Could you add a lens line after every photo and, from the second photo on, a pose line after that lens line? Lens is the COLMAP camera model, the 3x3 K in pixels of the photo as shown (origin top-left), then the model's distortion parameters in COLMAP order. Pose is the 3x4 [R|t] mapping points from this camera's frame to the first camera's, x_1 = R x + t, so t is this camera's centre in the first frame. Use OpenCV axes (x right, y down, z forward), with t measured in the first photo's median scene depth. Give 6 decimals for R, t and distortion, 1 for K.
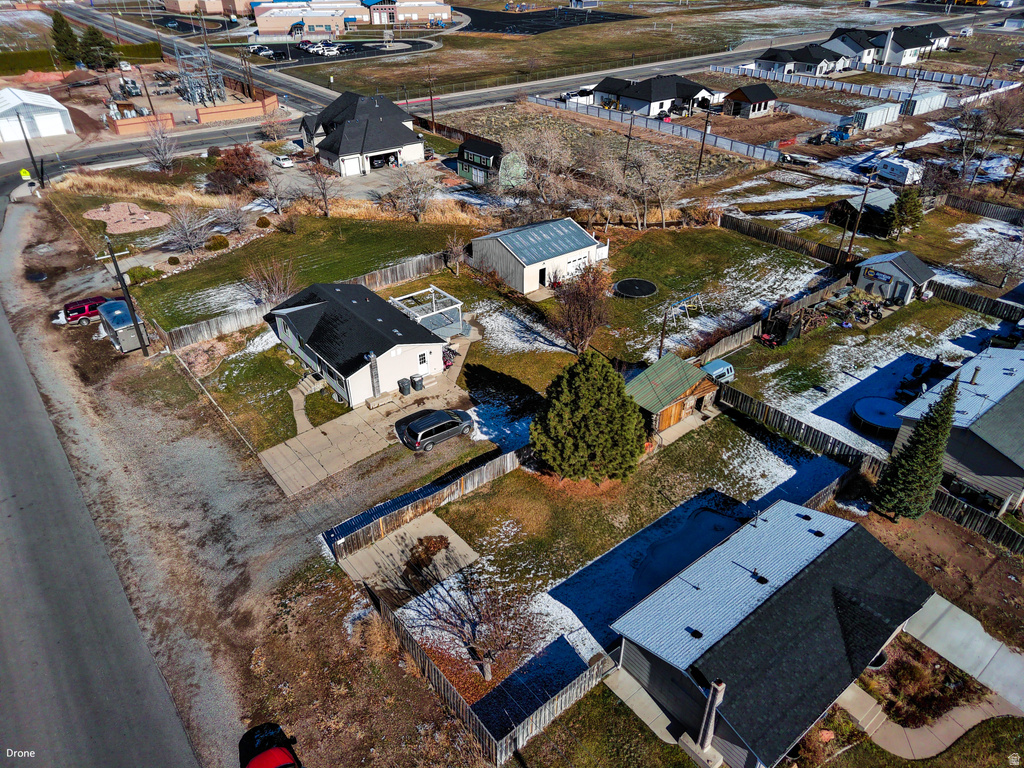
lens RADIAL K [[688.5, 0, 510.9], [0, 688.5, 381.5], [0, 0, 1]] dist [0.038638, -0.031038]
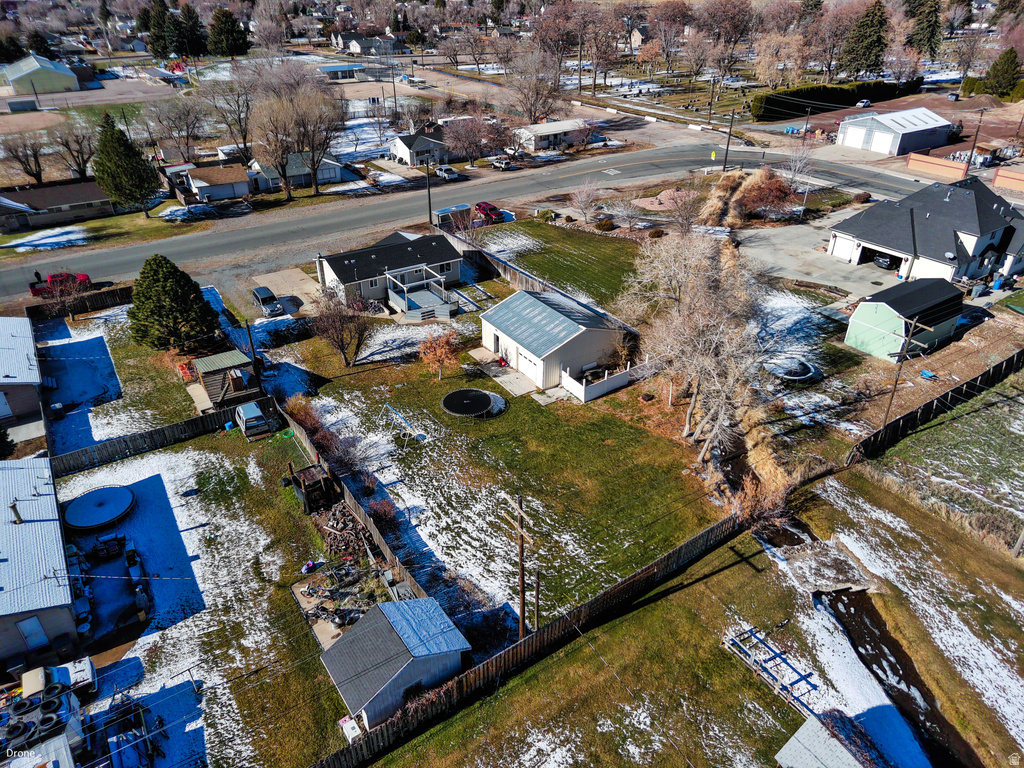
lens RADIAL K [[688.5, 0, 510.9], [0, 688.5, 381.5], [0, 0, 1]] dist [0.038638, -0.031038]
pose [[-0.084635, 0.512534, -0.854486, 0.844107], [-0.531381, 0.702221, 0.473835, -0.555133], [0.842894, 0.494161, 0.212918, 0.845184]]
